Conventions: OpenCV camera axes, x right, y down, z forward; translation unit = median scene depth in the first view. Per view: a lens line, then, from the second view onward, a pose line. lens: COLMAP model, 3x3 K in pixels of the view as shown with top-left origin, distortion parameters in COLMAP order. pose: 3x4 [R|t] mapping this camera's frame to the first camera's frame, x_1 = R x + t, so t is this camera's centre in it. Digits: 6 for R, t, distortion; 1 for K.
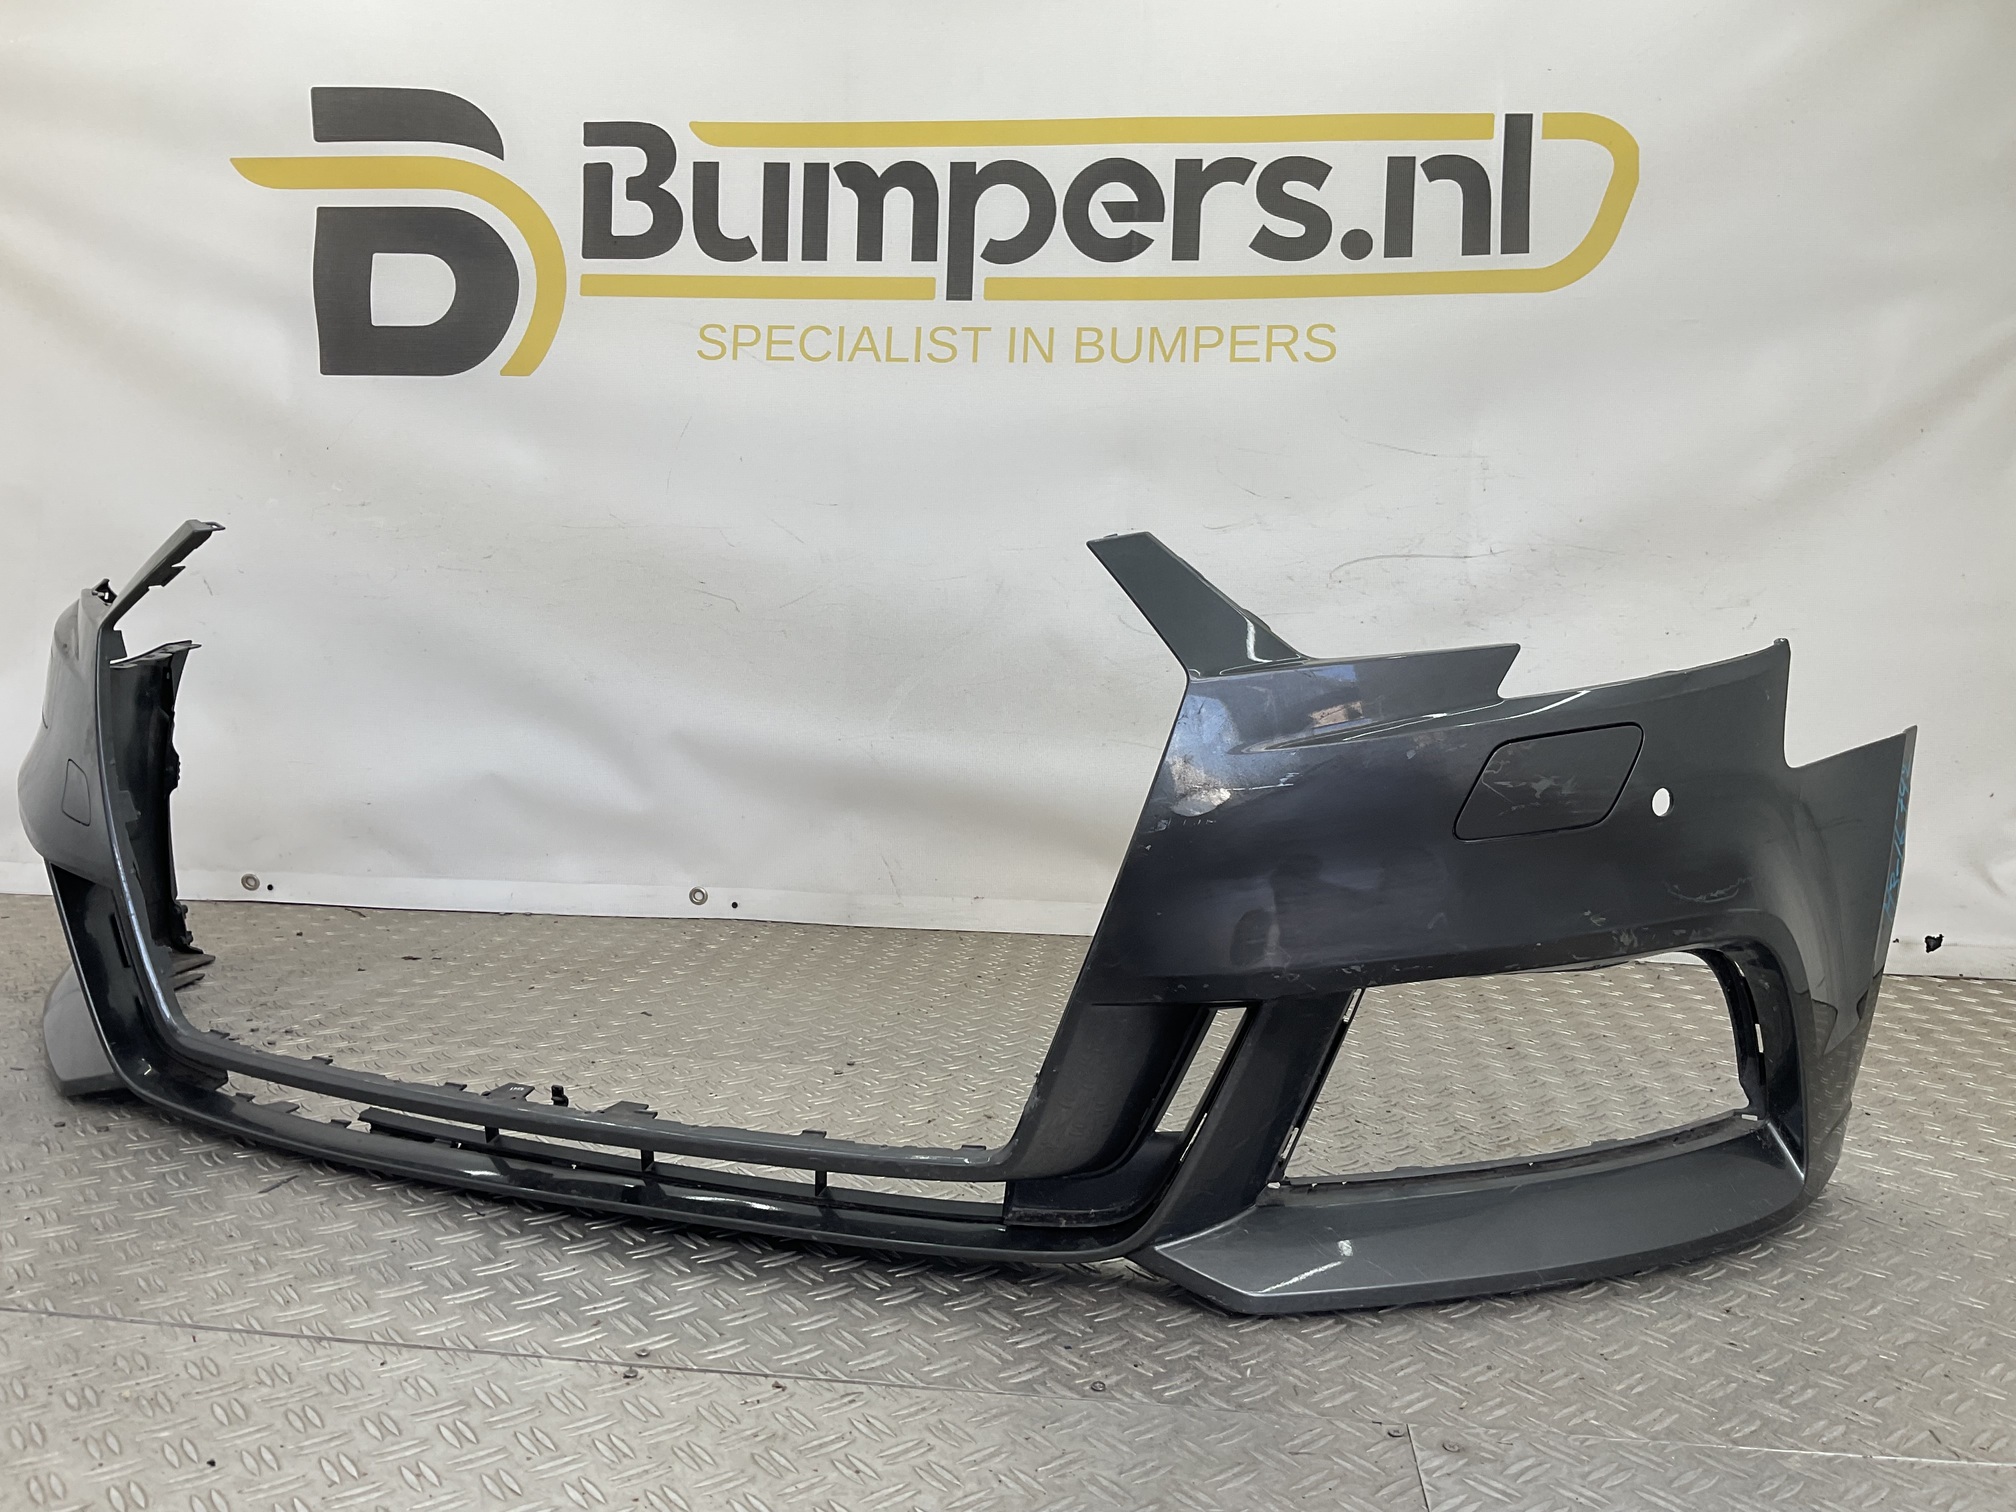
lens RADIAL K [[1644.3, 0, 1001.4], [0, 1644.3, 760.0], [0, 0, 1]] dist [0.132848, -0.281764]
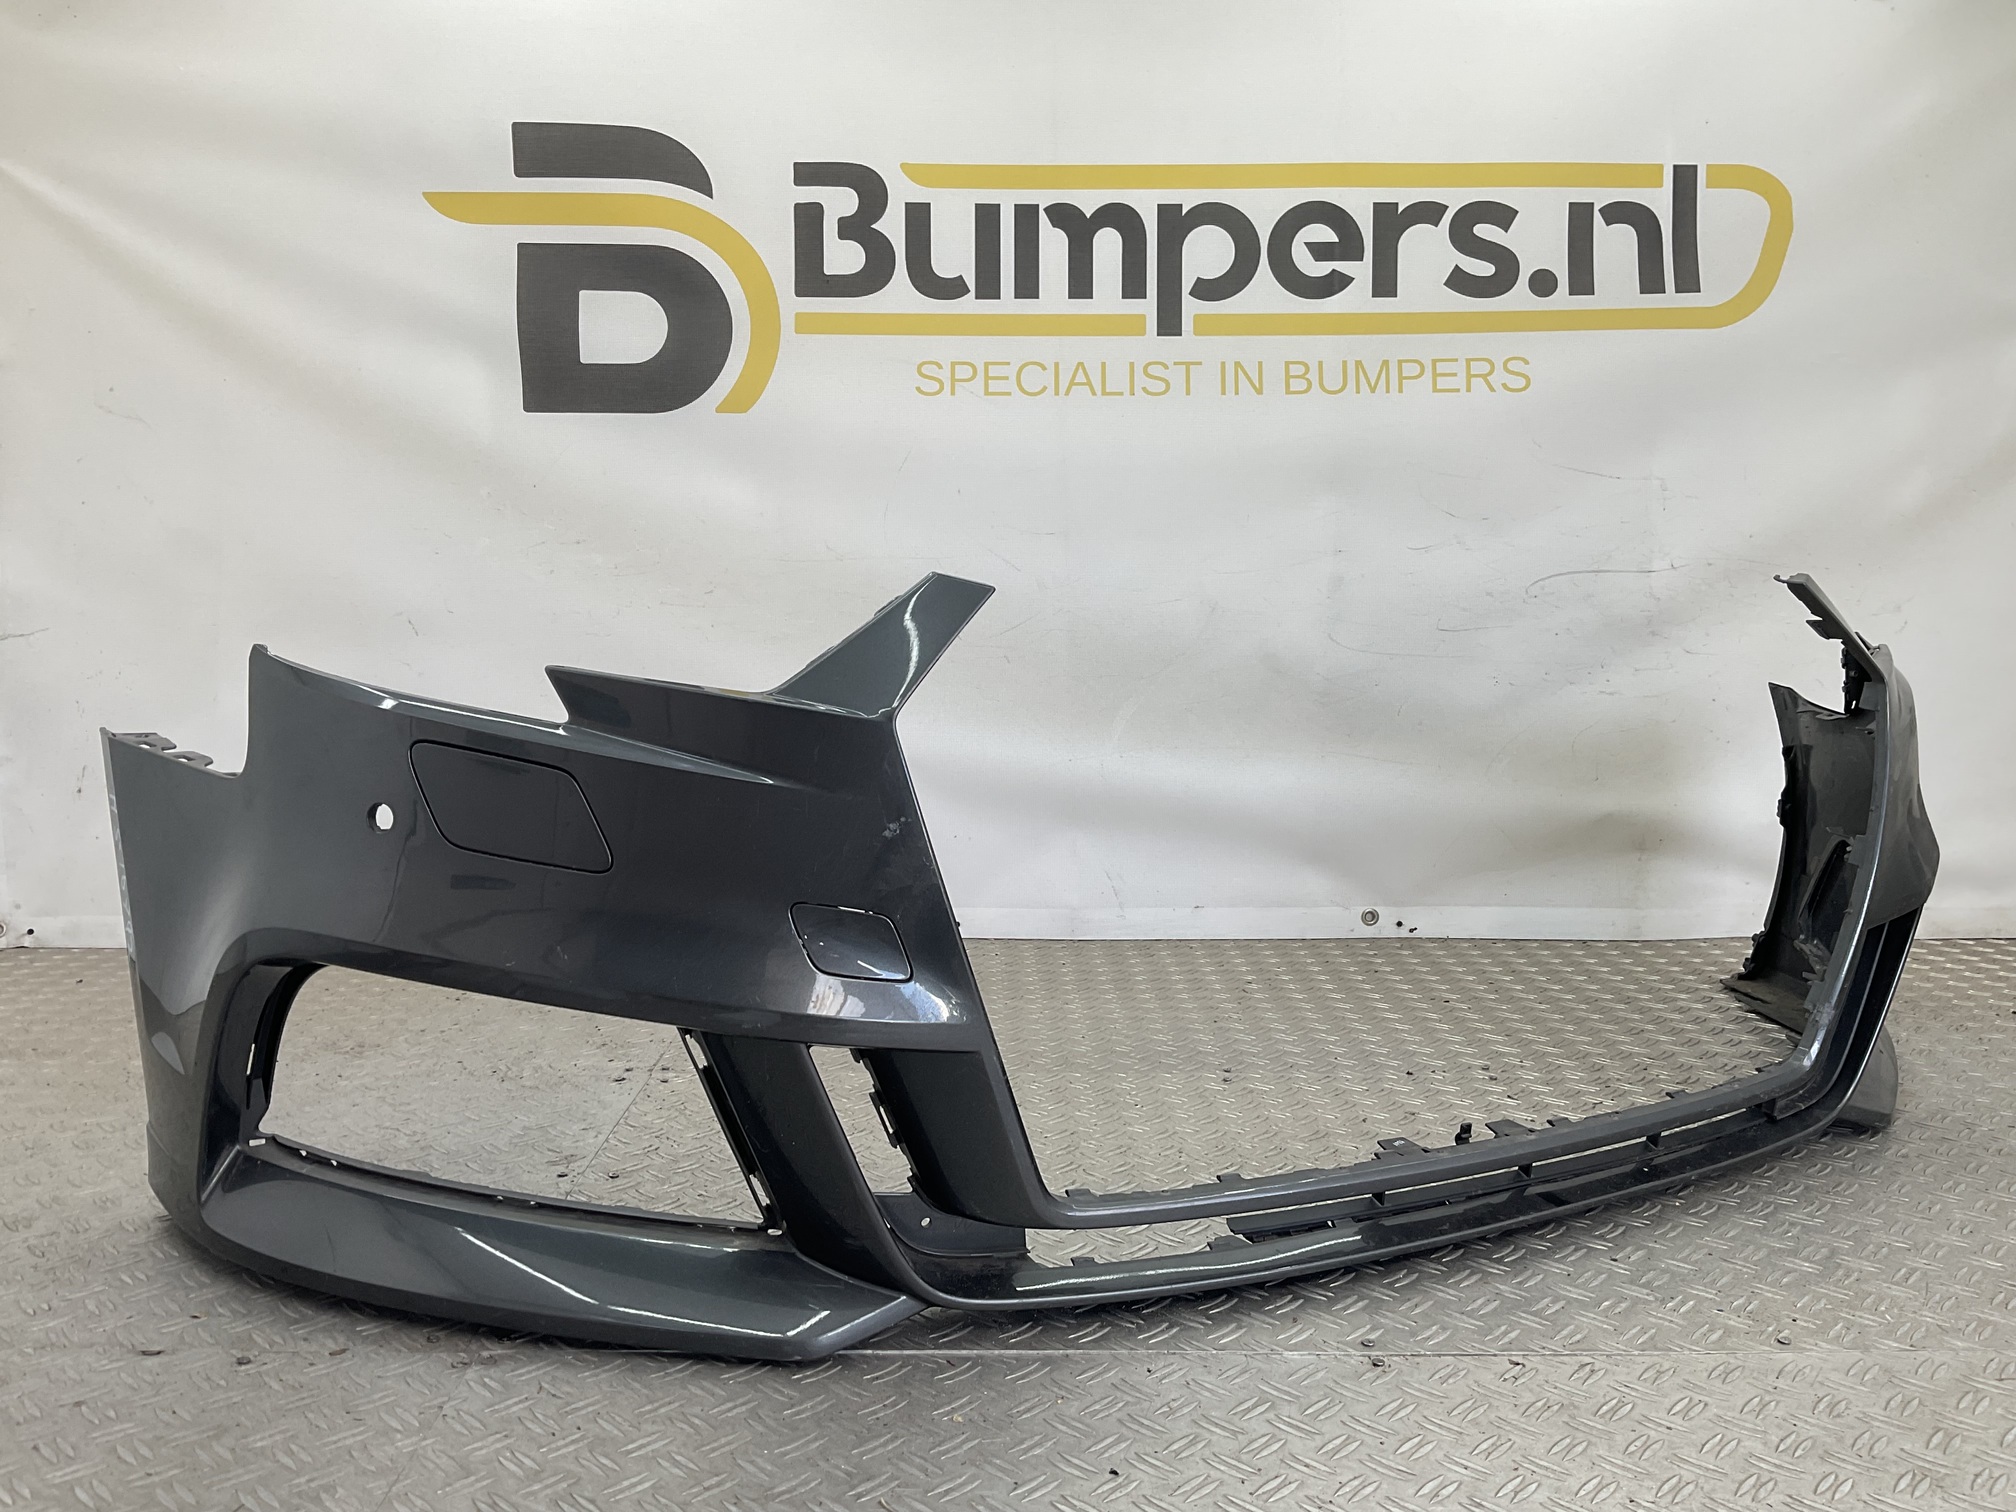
lens RADIAL K [[1644.3, 0, 1001.4], [0, 1644.3, 760.0], [0, 0, 1]] dist [0.132848, -0.281764]
pose [[0.991727, -0.034563, 0.123623, -0.270829], [0.034694, 0.999397, 0.001087, -0.015379], [-0.123586, 0.003211, 0.992329, -0.022185]]
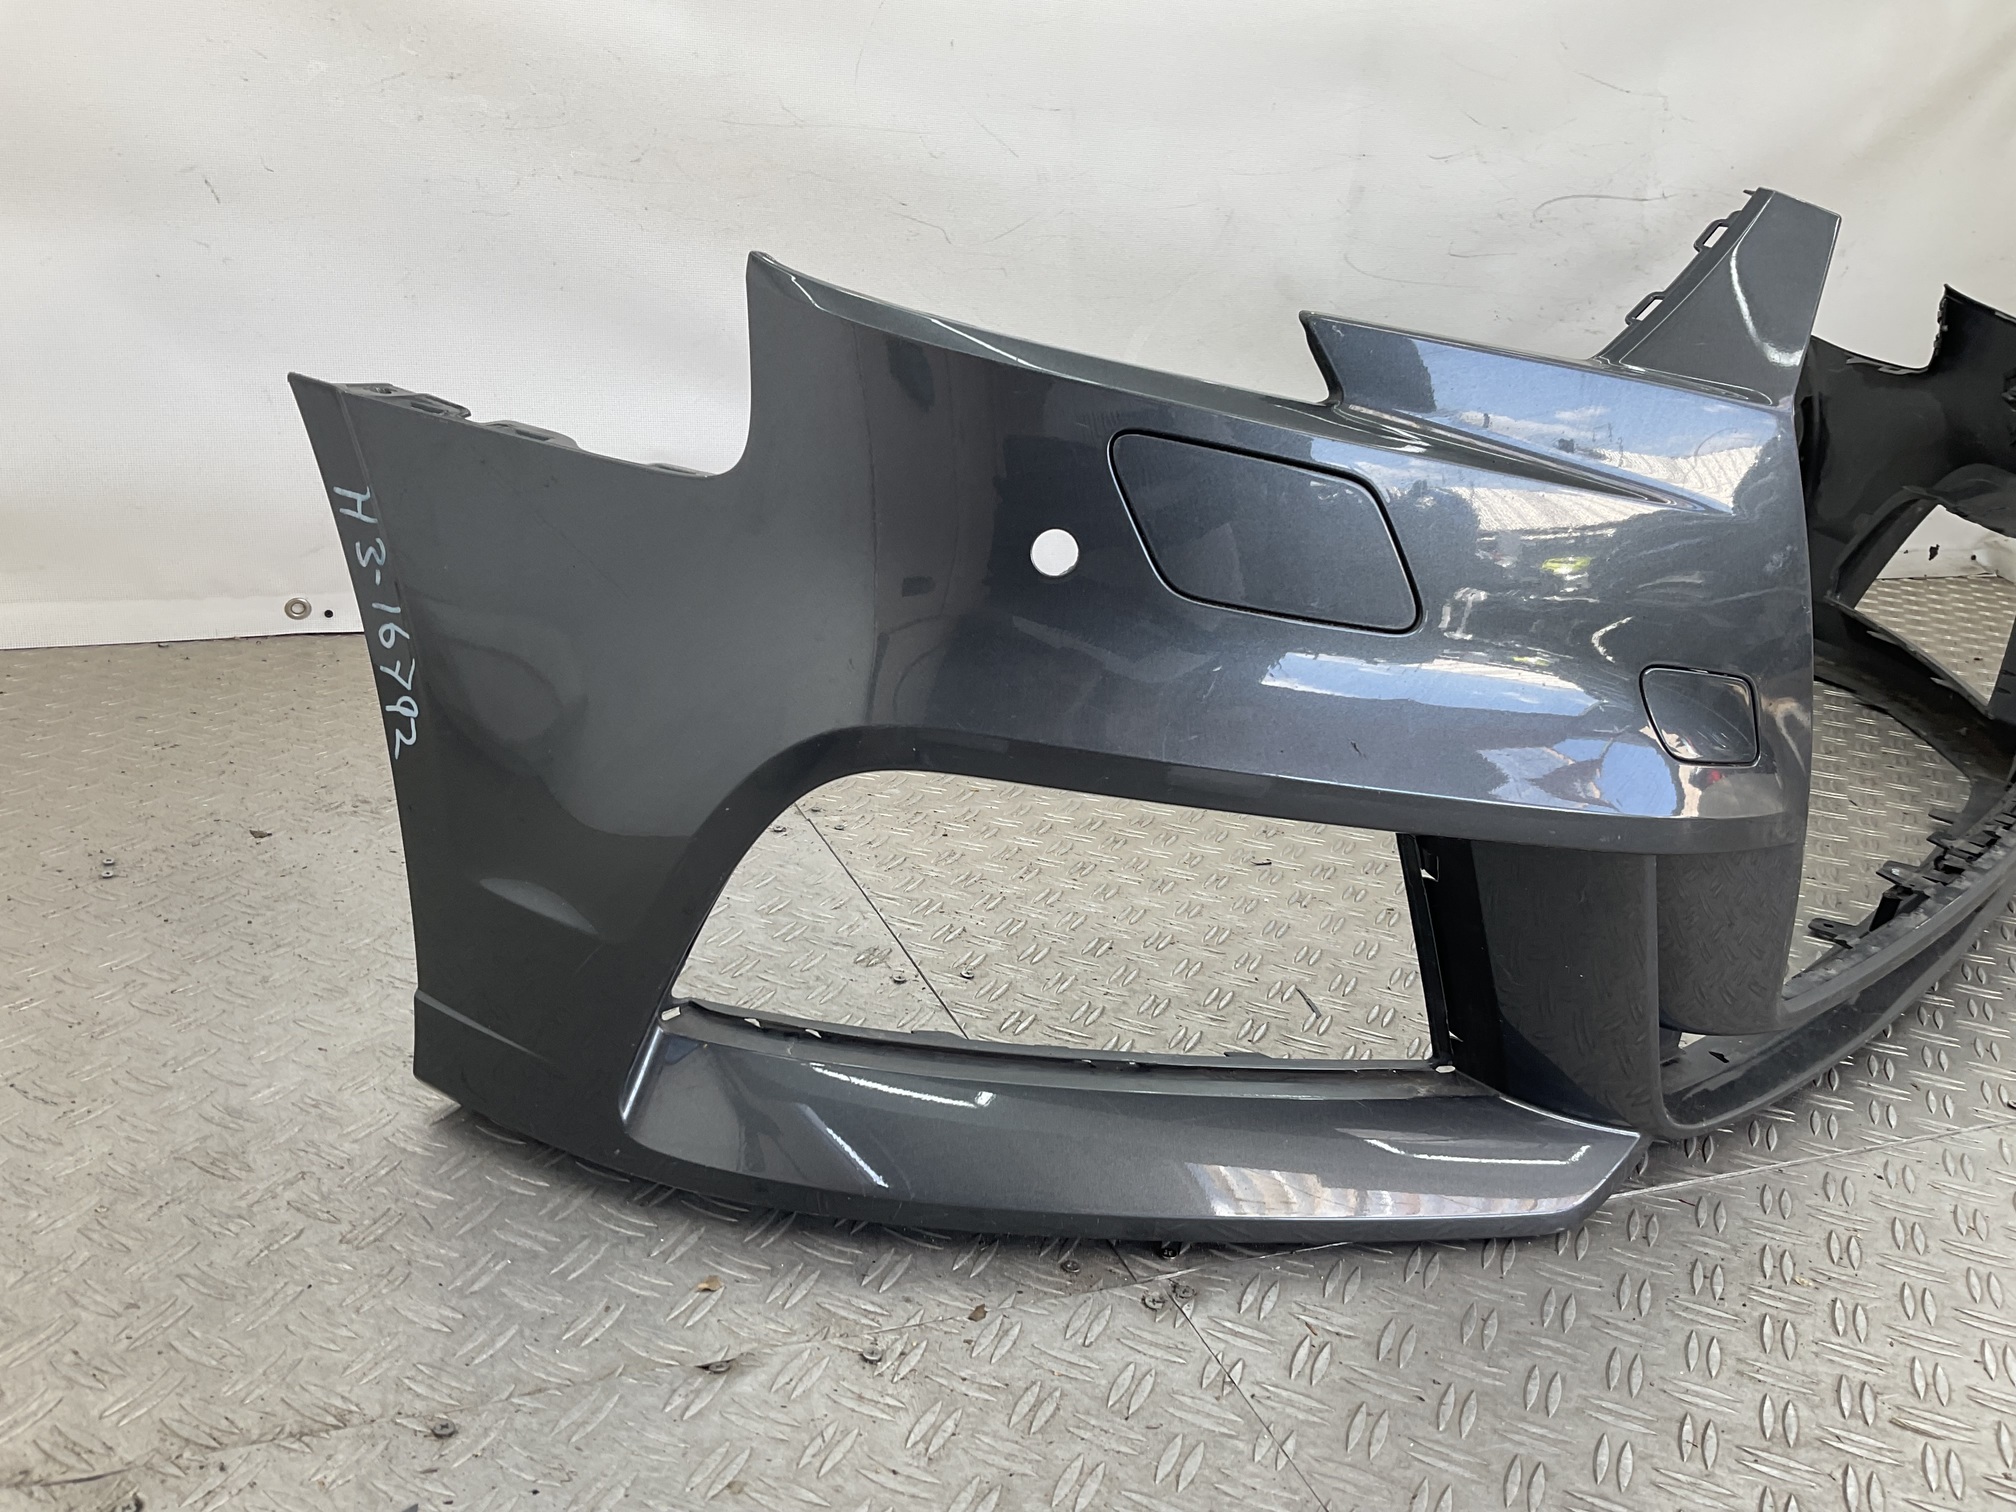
lens RADIAL K [[1644.3, 0, 1001.4], [0, 1644.3, 760.0], [0, 0, 1]] dist [0.132848, -0.281764]
pose [[0.888720, -0.122327, 0.441829, -0.551706], [0.011647, 0.969458, 0.244981, -0.043769], [-0.458302, -0.212574, 0.863001, 0.220724]]
